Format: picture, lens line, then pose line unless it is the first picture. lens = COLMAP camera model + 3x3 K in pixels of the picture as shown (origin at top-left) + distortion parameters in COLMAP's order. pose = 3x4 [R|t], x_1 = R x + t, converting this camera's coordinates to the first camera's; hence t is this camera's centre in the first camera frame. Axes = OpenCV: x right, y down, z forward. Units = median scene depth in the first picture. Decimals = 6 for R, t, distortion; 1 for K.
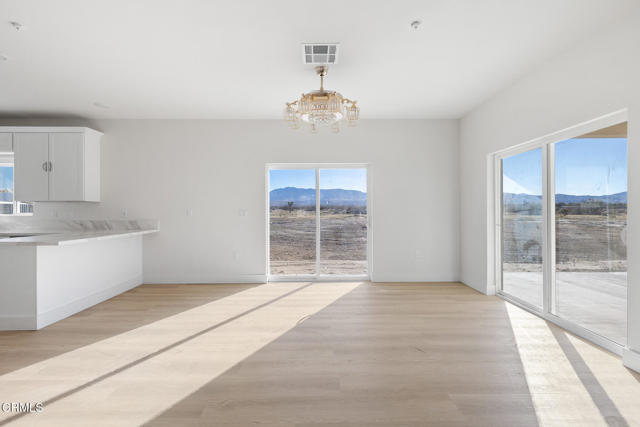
lens RADIAL K [[277.5, 0, 318.8], [0, 277.5, 210.4], [0, 0, 1]] dist [0.001324, -0.000099]
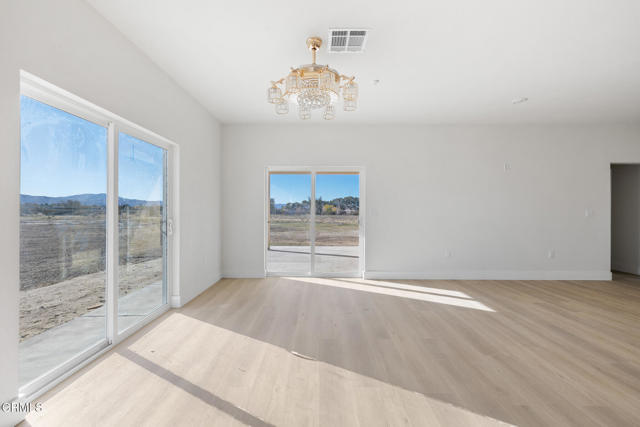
lens RADIAL K [[270.8, 0, 316.9], [0, 270.8, 212.4], [0, 0, 1]] dist [-0.001399, -0.000073]
pose [[0.024713, -0.000511, 0.999694, -0.547234], [-0.000118, 1.000000, 0.000514, 0.003599], [-0.999695, -0.000130, 0.024713, 0.659279]]
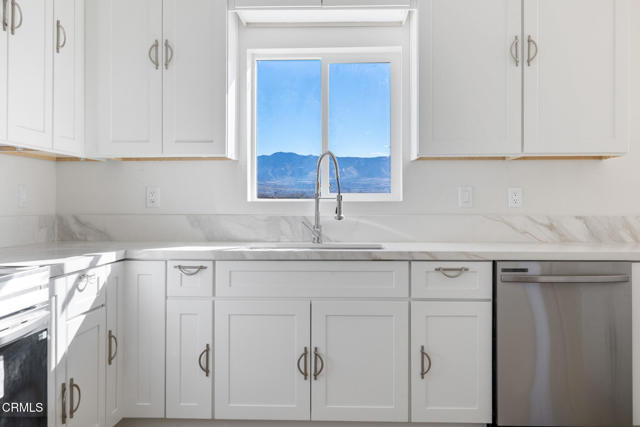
lens RADIAL K [[627.6, 0, 319.7], [0, 627.6, 207.1], [0, 0, 1]] dist [0.002246, 0.011140]
pose [[0.998766, 0.001100, -0.049645, -1.127023], [-0.000812, 0.999983, 0.005813, 0.023068], [0.049651, -0.005766, 0.998750, 0.233605]]
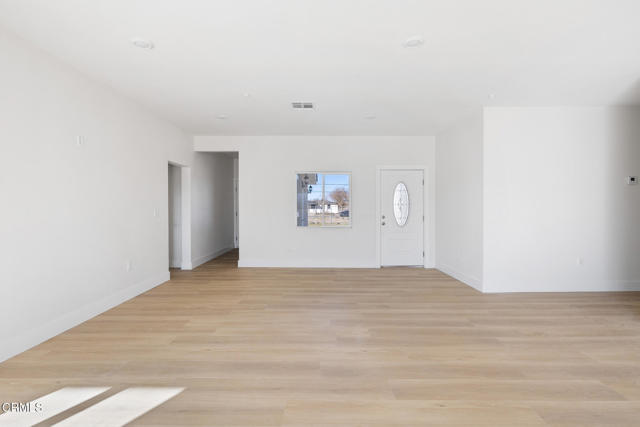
lens RADIAL K [[285.2, 0, 320.5], [0, 285.2, 203.8], [0, 0, 1]] dist [0.001552, 0.000255]
pose [[-0.999938, 0.005008, 0.009986, -0.056243], [0.004927, 0.999955, -0.008124, -0.009624], [-0.010026, -0.008074, -0.999917, 0.626310]]
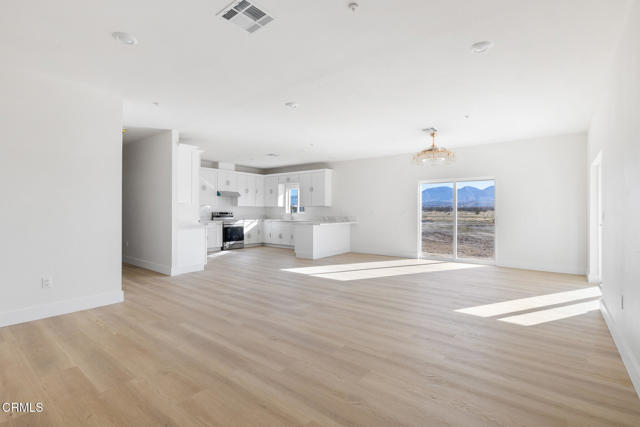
lens RADIAL K [[303.3, 0, 320.7], [0, 303.3, 209.9], [0, 0, 1]] dist [-0.000957, -0.000399]
pose [[0.782551, 0.003184, -0.622578, 0.454976], [-0.006813, 0.999971, -0.003449, 0.001496], [0.622549, 0.006940, 0.782550, -0.681207]]
